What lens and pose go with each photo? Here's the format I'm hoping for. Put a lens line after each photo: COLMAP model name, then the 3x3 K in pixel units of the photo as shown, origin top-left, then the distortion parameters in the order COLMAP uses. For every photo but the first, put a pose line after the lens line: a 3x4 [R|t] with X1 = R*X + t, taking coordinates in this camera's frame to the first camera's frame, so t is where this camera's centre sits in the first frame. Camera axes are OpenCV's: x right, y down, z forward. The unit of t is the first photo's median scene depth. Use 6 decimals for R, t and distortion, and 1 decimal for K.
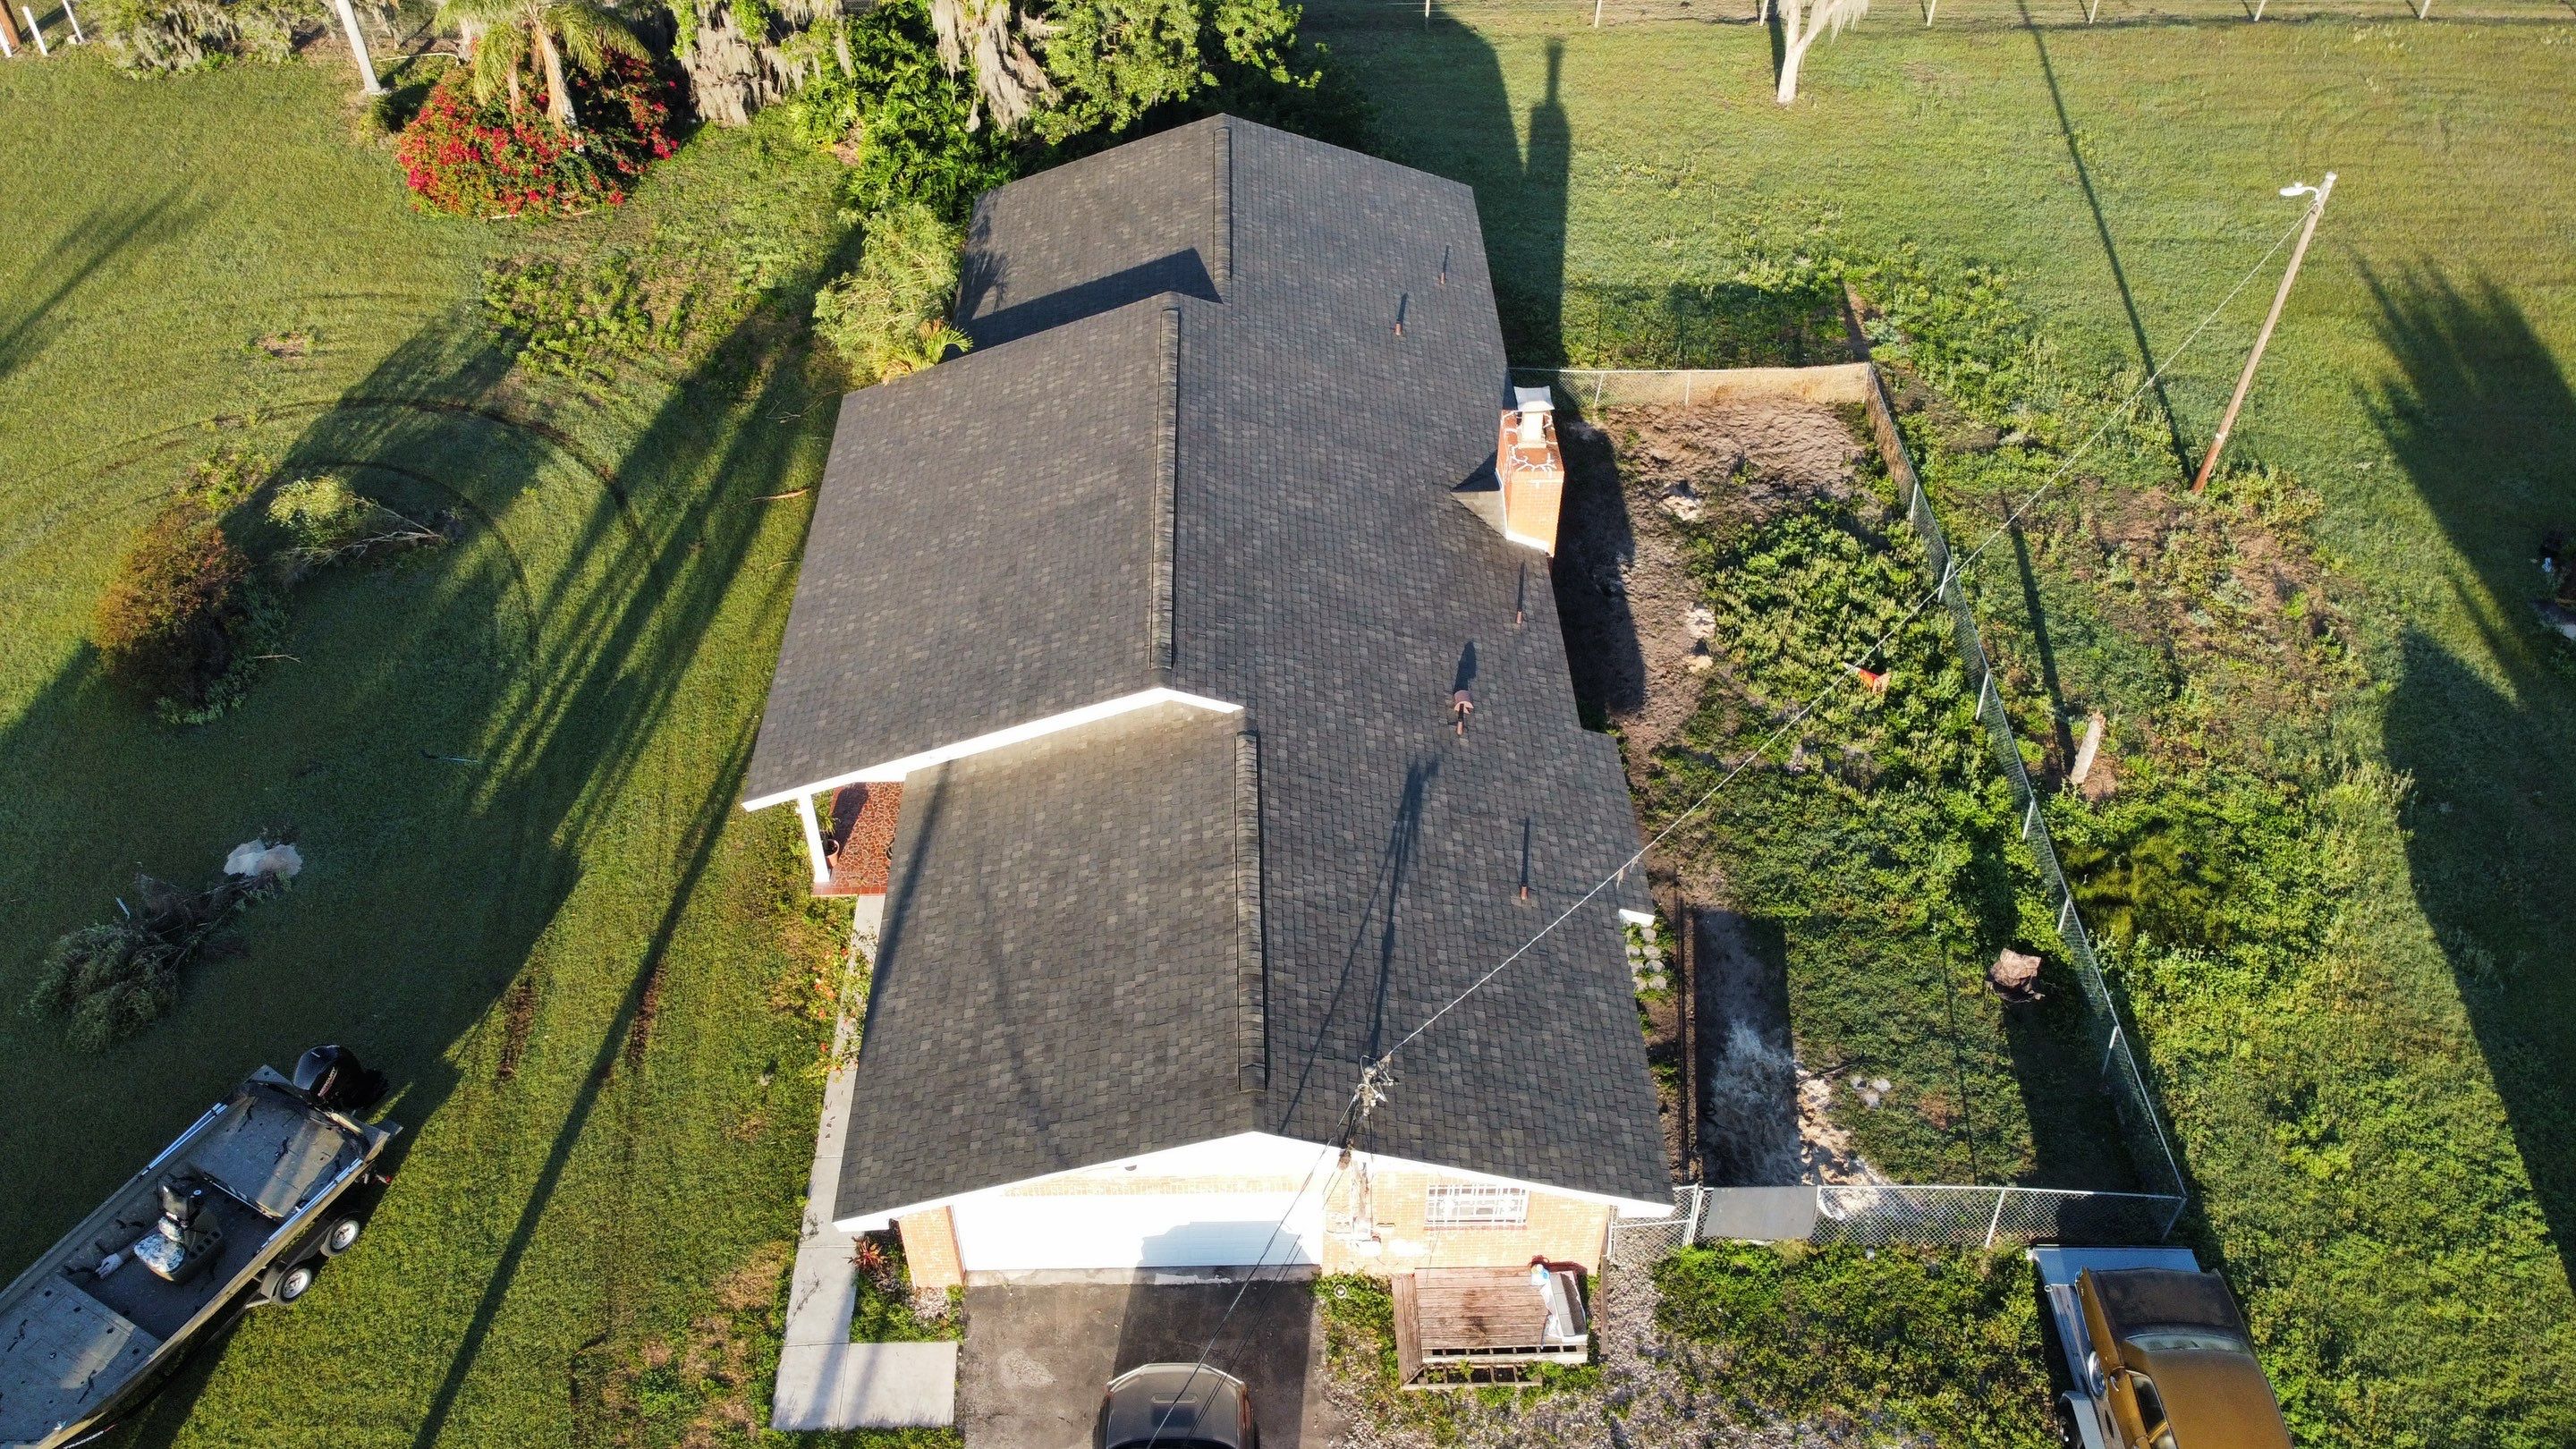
lens RADIAL K [[1940.7, 0, 1265.6], [0, 1940.7, 709.3], [0, 0, 1]] dist [0.006478, -0.006929]
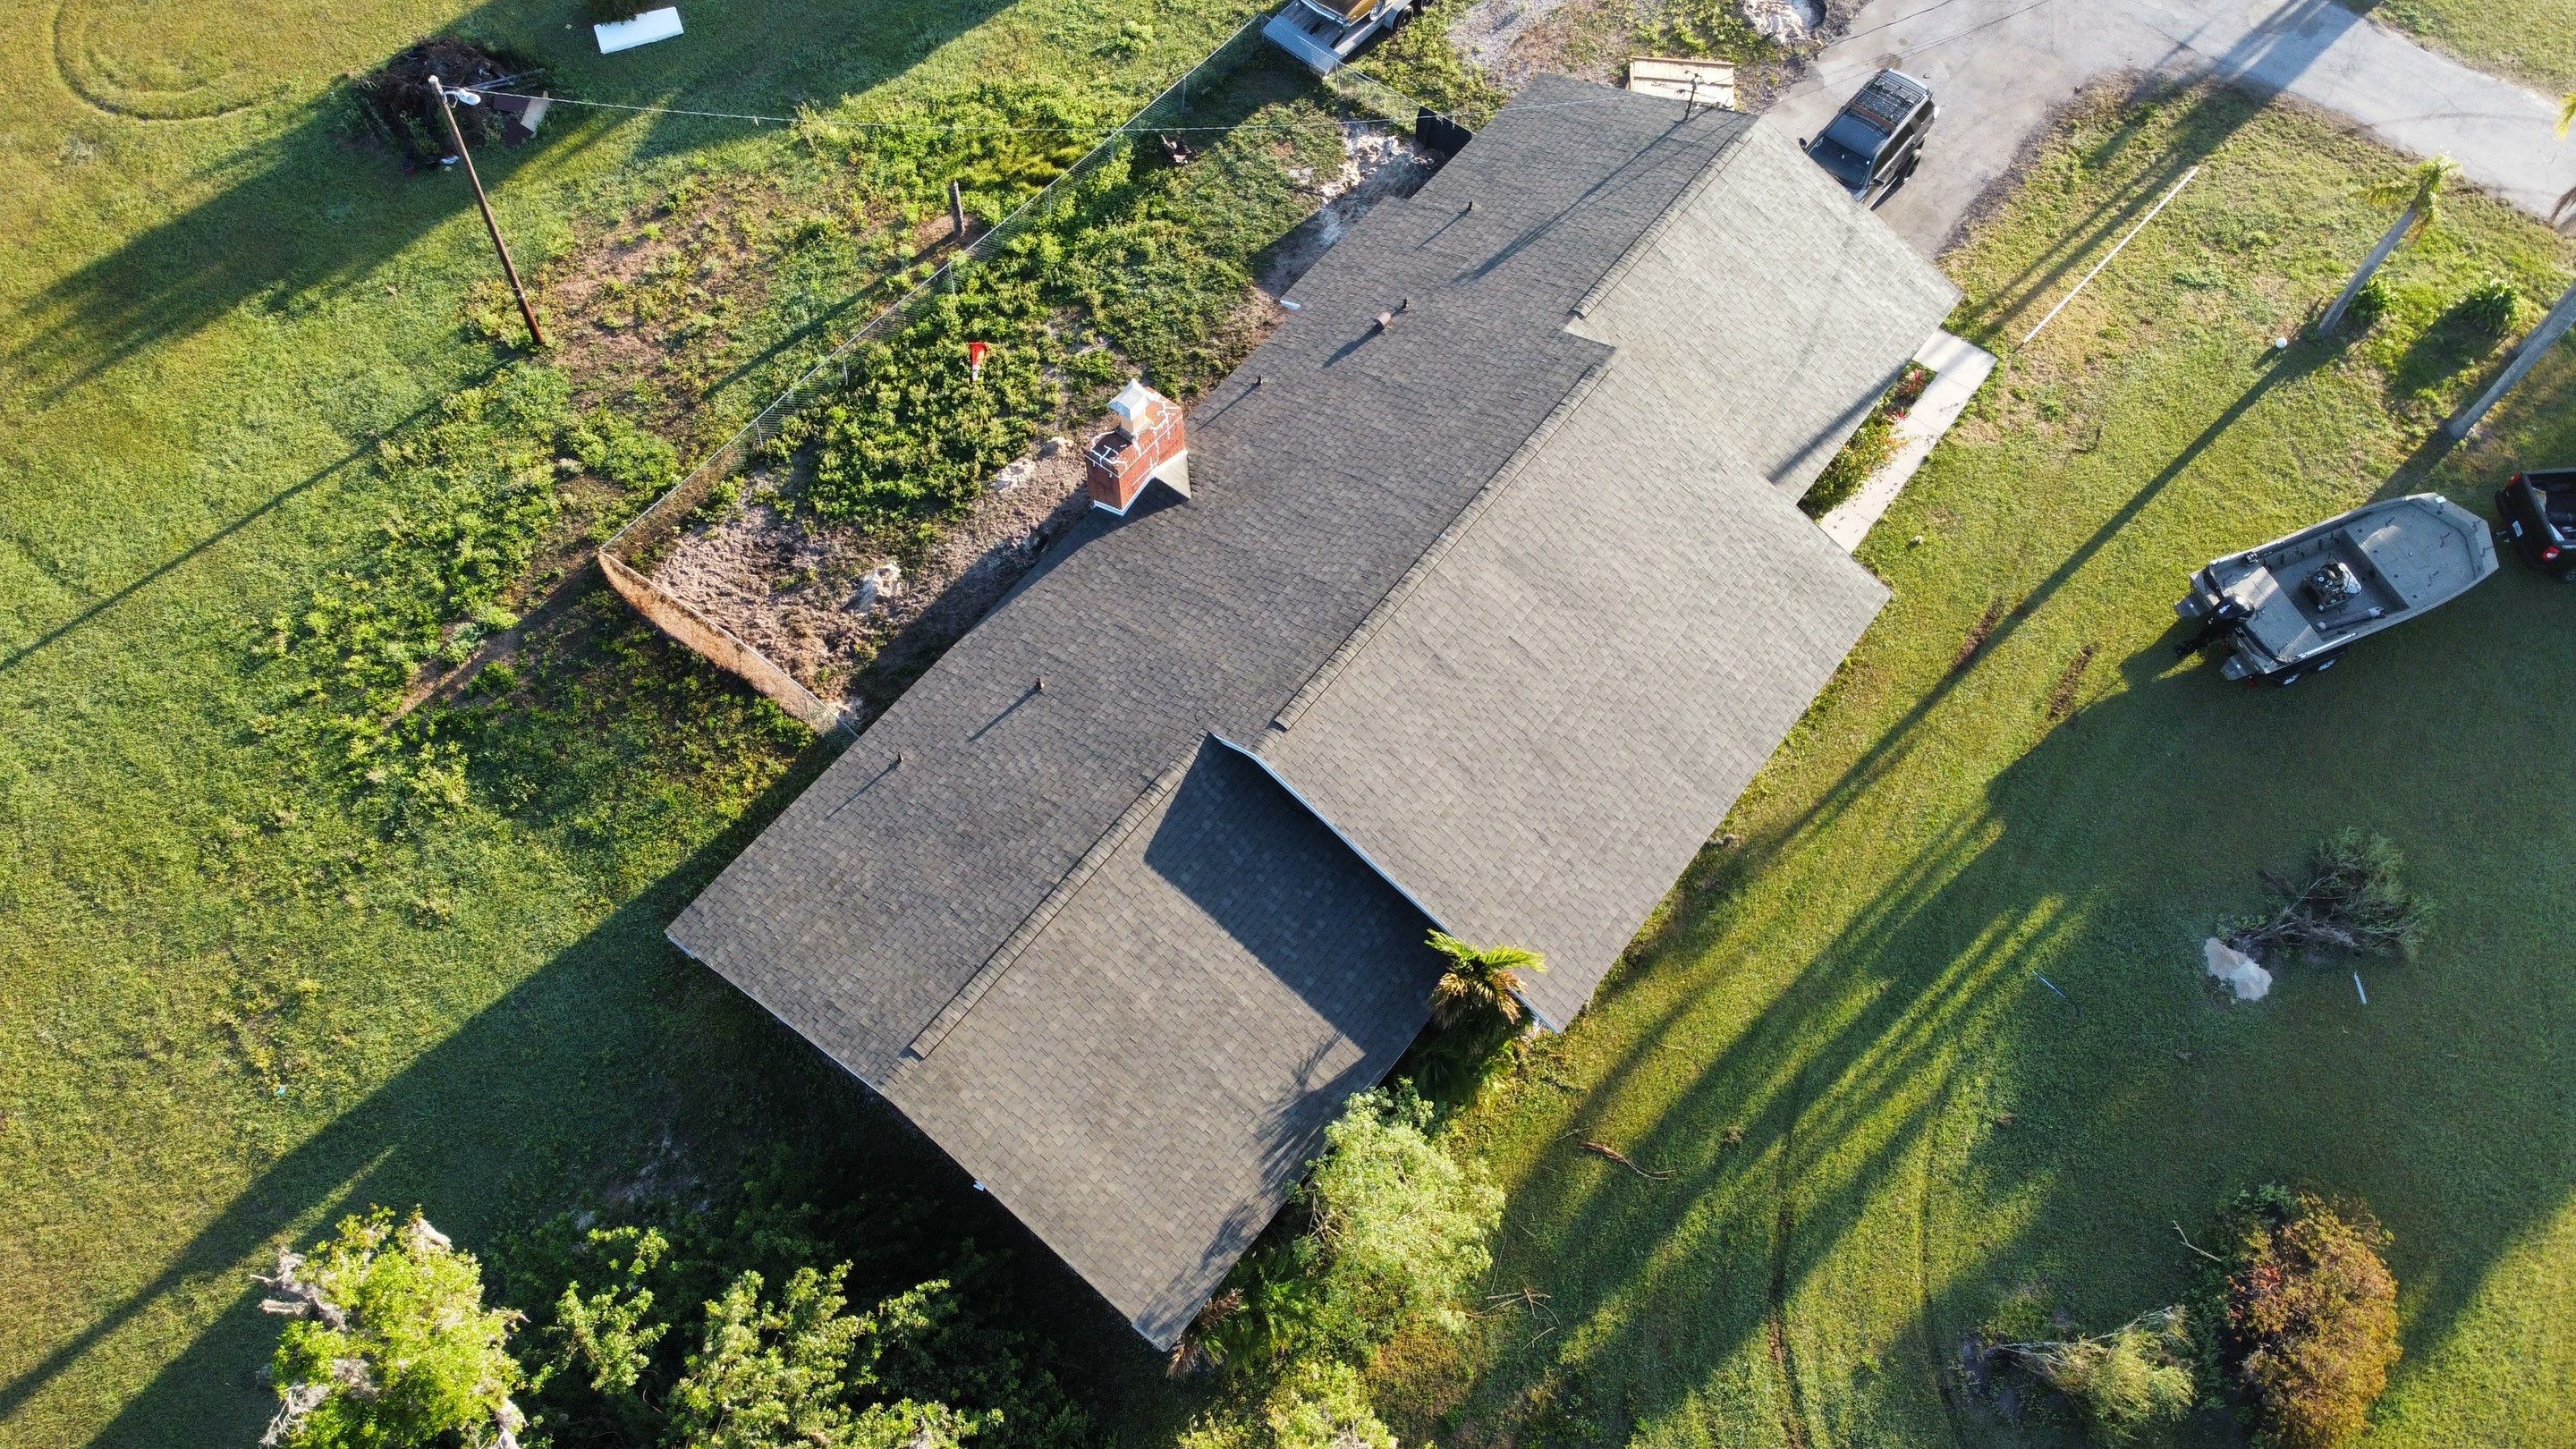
lens RADIAL K [[1934.7, 0, 1255.7], [0, 1934.7, 697.2], [0, 0, 1]] dist [0.010551, -0.009371]
pose [[-0.771313, -0.543735, 0.330799, -0.365692], [0.441512, -0.082758, 0.893430, -1.121274], [-0.458413, 0.835167, 0.303898, 0.789851]]
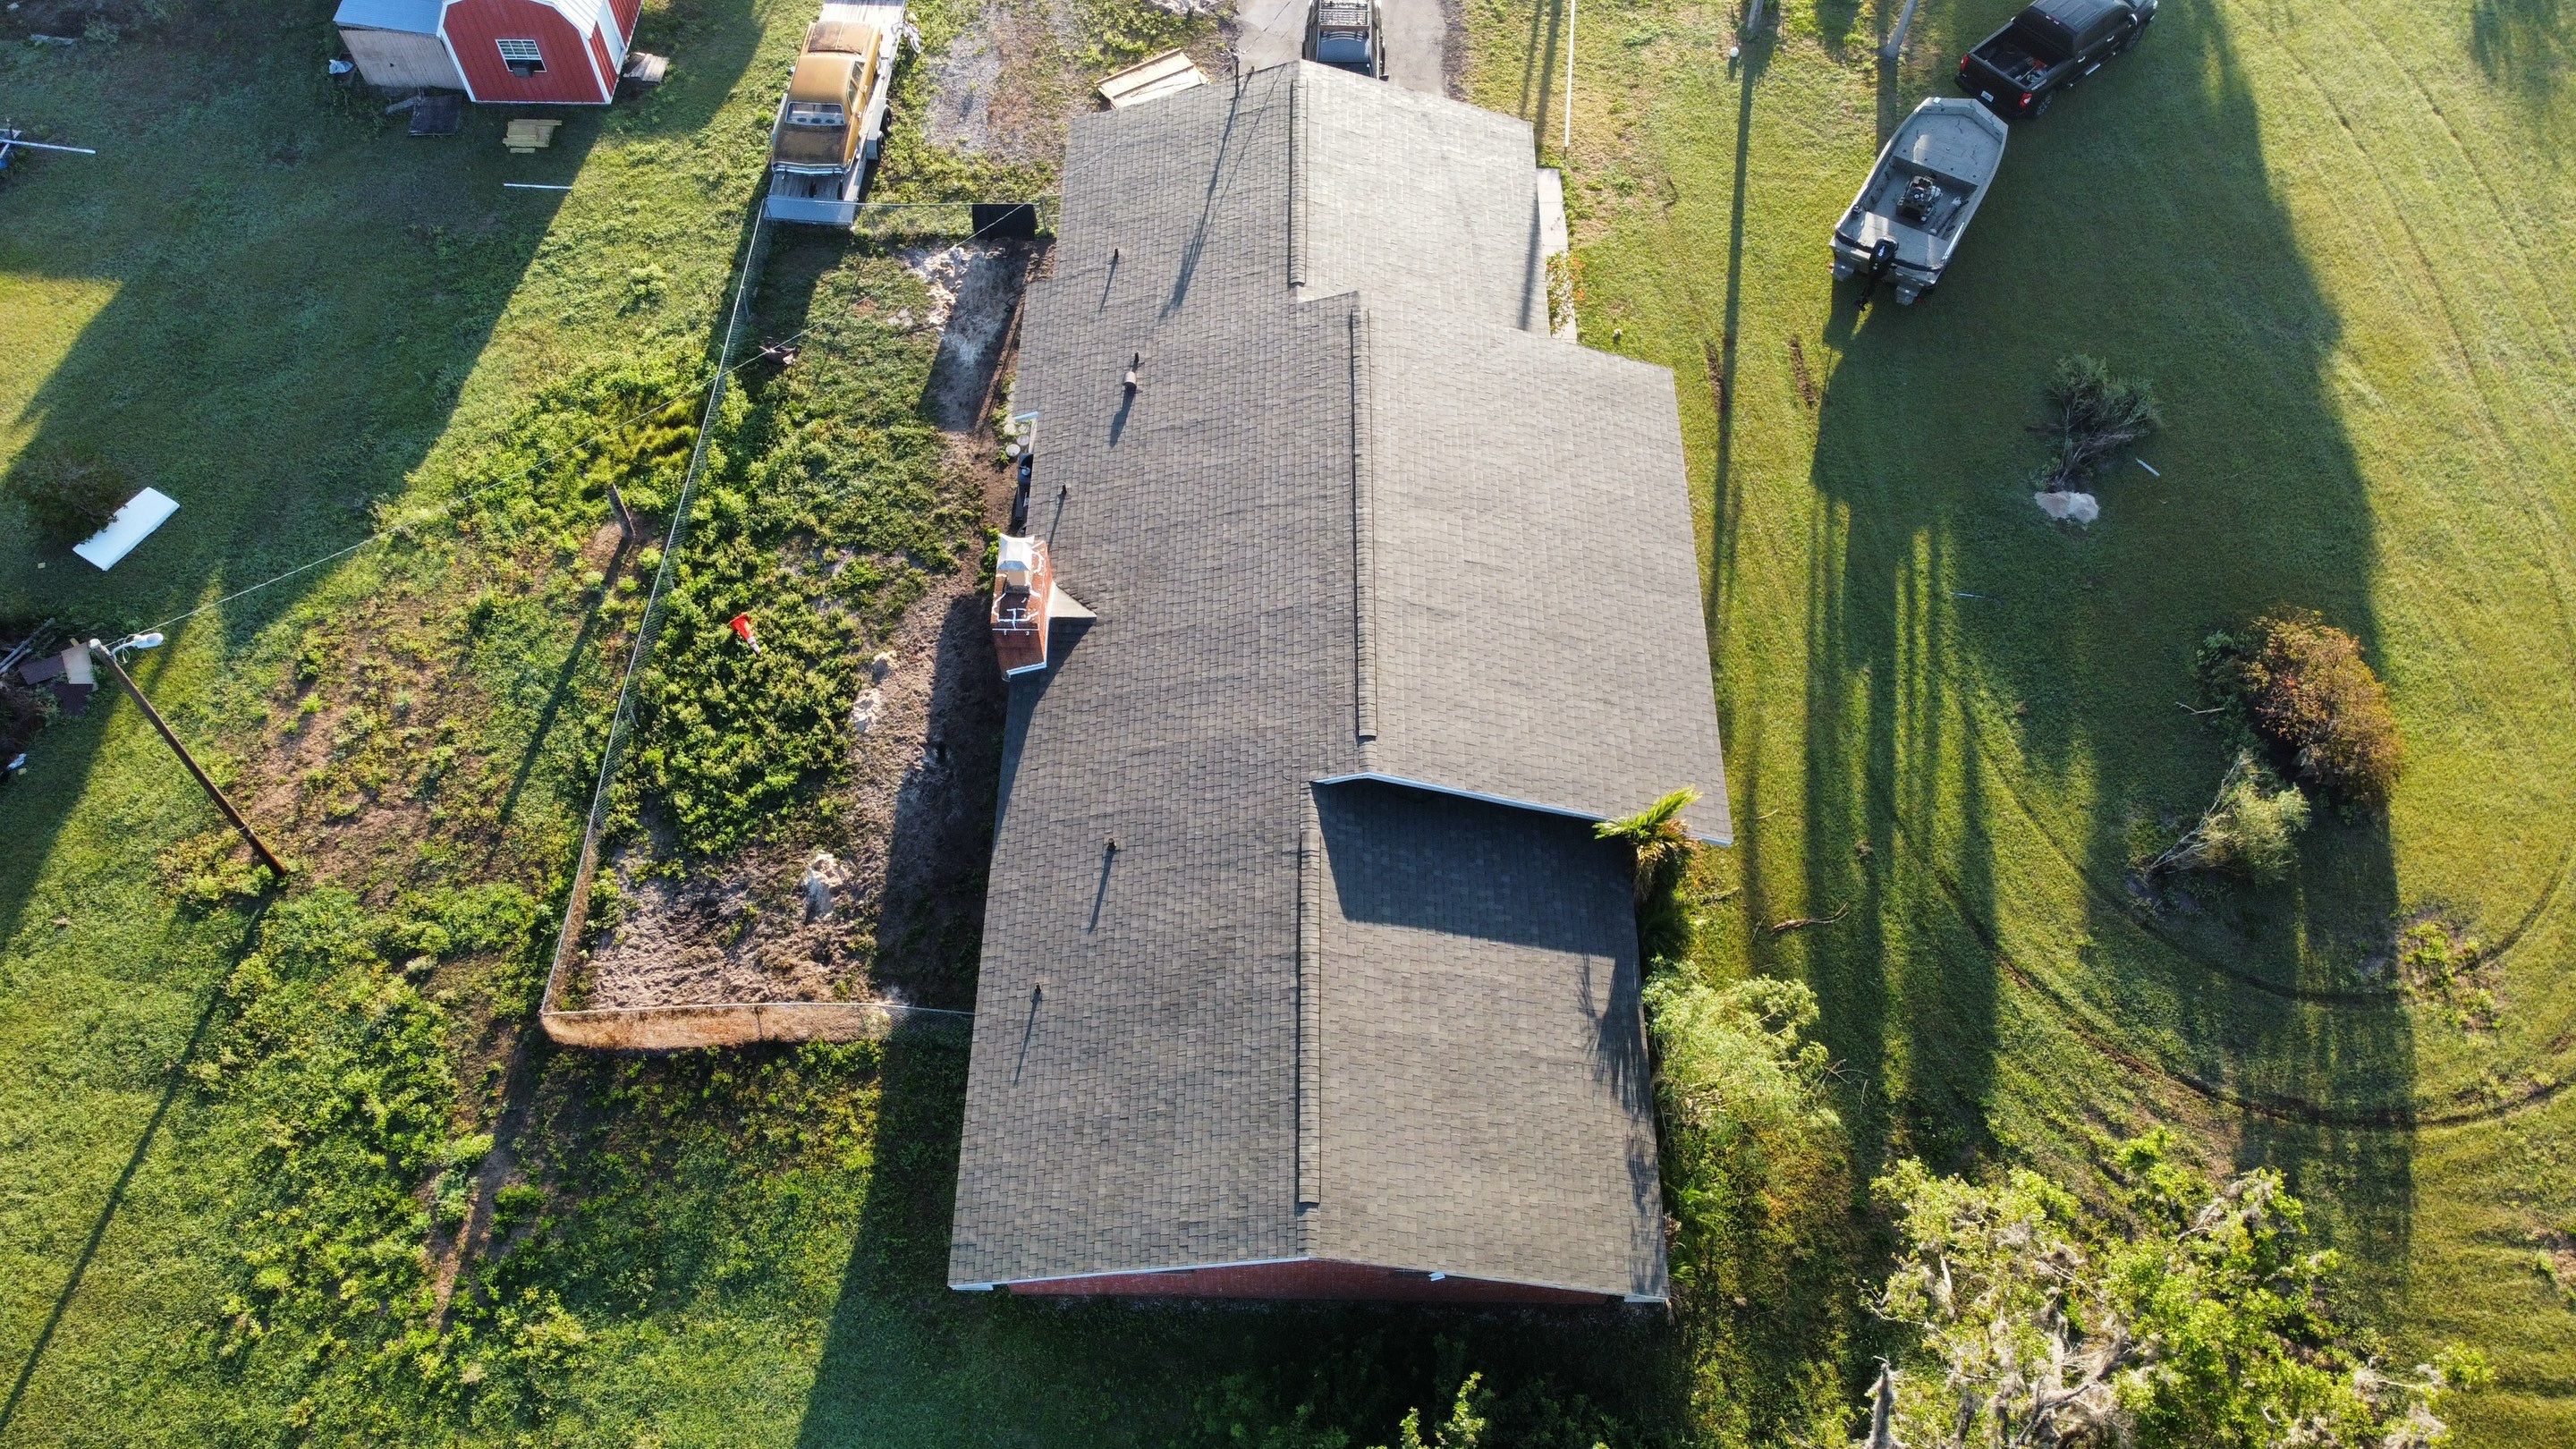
lens RADIAL K [[1934.7, 0, 1249.9], [0, 1934.7, 695.4], [0, 0, 1]] dist [0.010551, -0.009371]
pose [[-0.998964, -0.021521, 0.040101, -0.032257], [0.043280, -0.176741, 0.983305, -1.213805], [-0.014074, 0.984022, 0.177490, 0.900215]]
